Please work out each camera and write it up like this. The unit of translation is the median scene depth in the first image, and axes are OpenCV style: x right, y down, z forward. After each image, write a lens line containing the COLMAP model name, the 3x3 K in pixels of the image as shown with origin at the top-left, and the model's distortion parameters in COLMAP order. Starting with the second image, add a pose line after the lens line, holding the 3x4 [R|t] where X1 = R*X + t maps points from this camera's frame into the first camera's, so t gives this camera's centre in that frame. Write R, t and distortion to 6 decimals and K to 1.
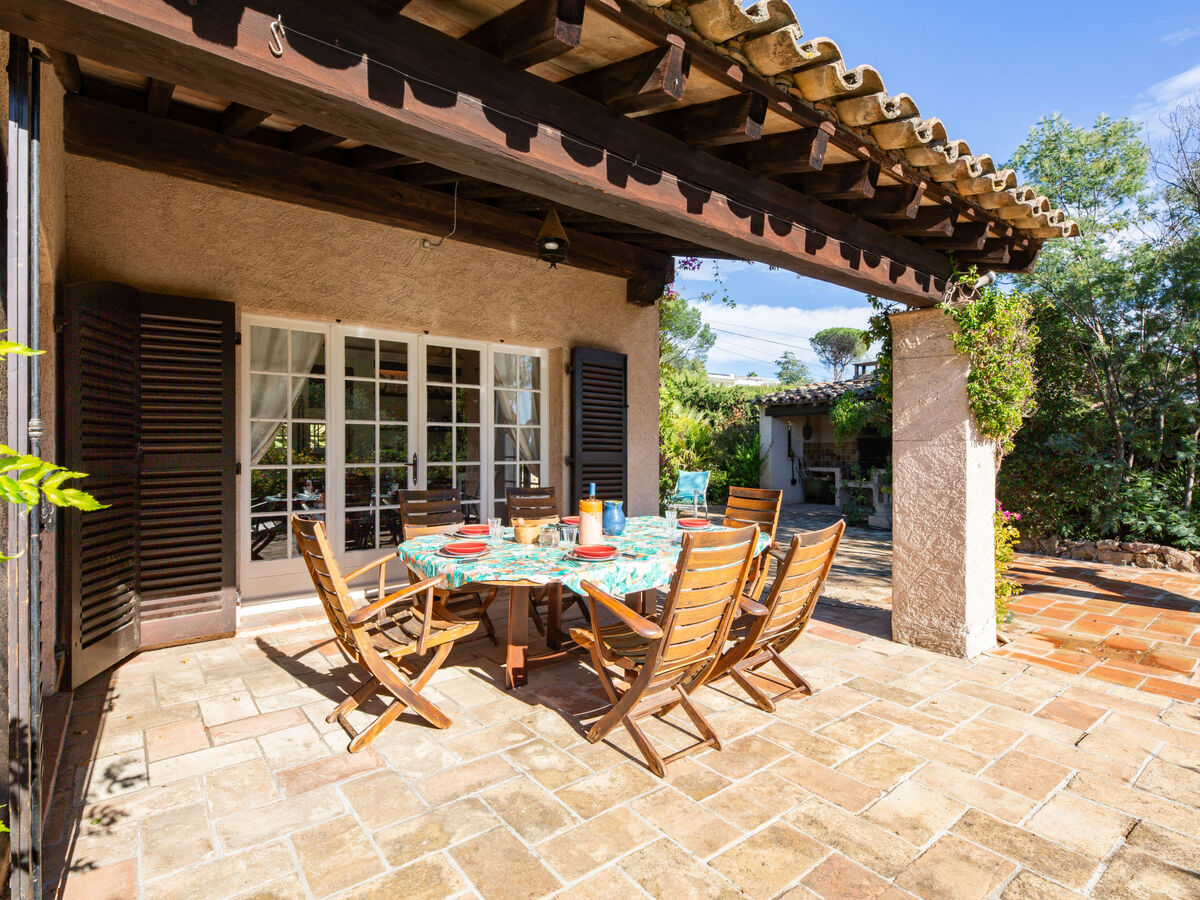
lens RADIAL K [[600.5, 0, 600.0], [0, 600.5, 450.0], [0, 0, 1]] dist [-0.000768, -0.000831]
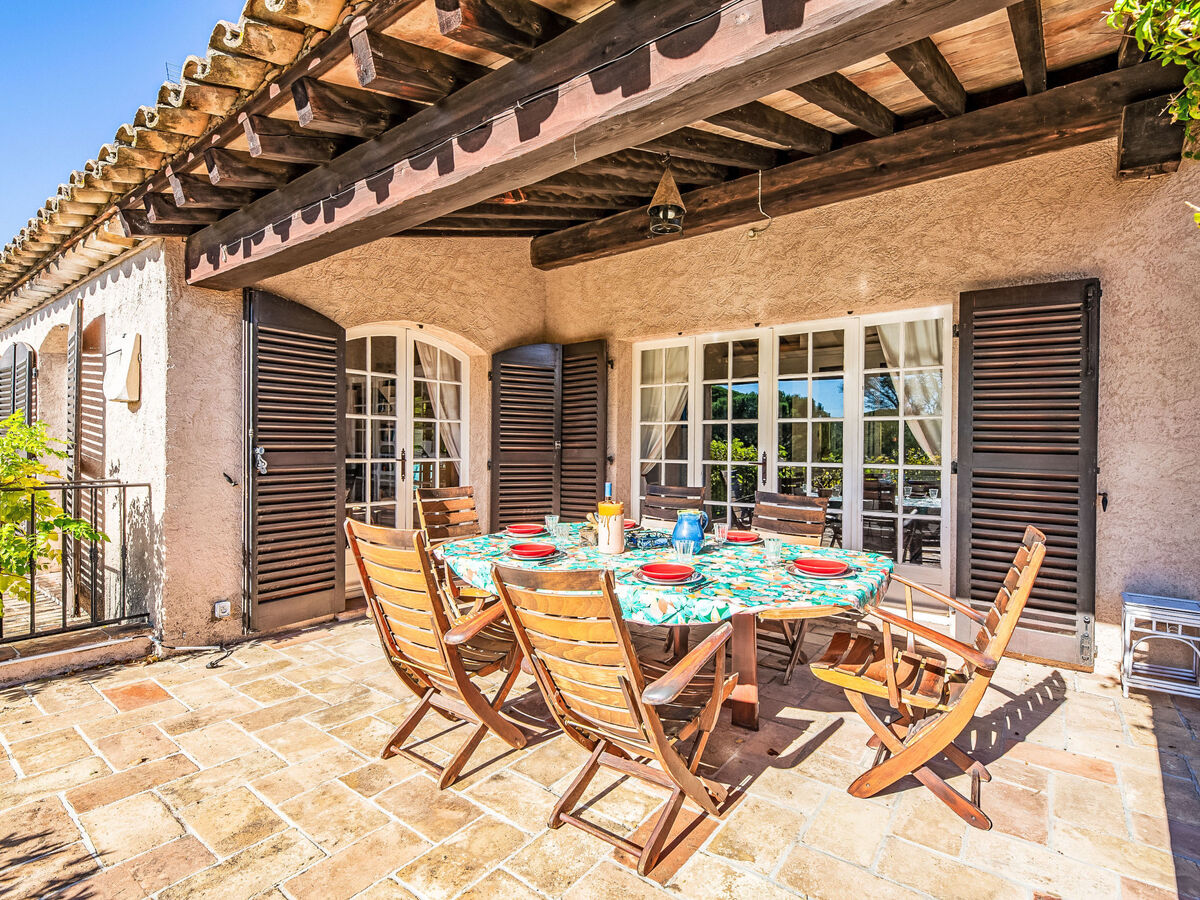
lens RADIAL K [[600.5, 0, 600.0], [0, 600.5, 450.0], [0, 0, 1]] dist [-0.000768, -0.000831]
pose [[0.246589, 0.004191, -0.969111, 1.027028], [-0.013978, 0.999902, 0.000767, 0.009183], [0.969019, 0.013357, 0.246623, 0.945713]]
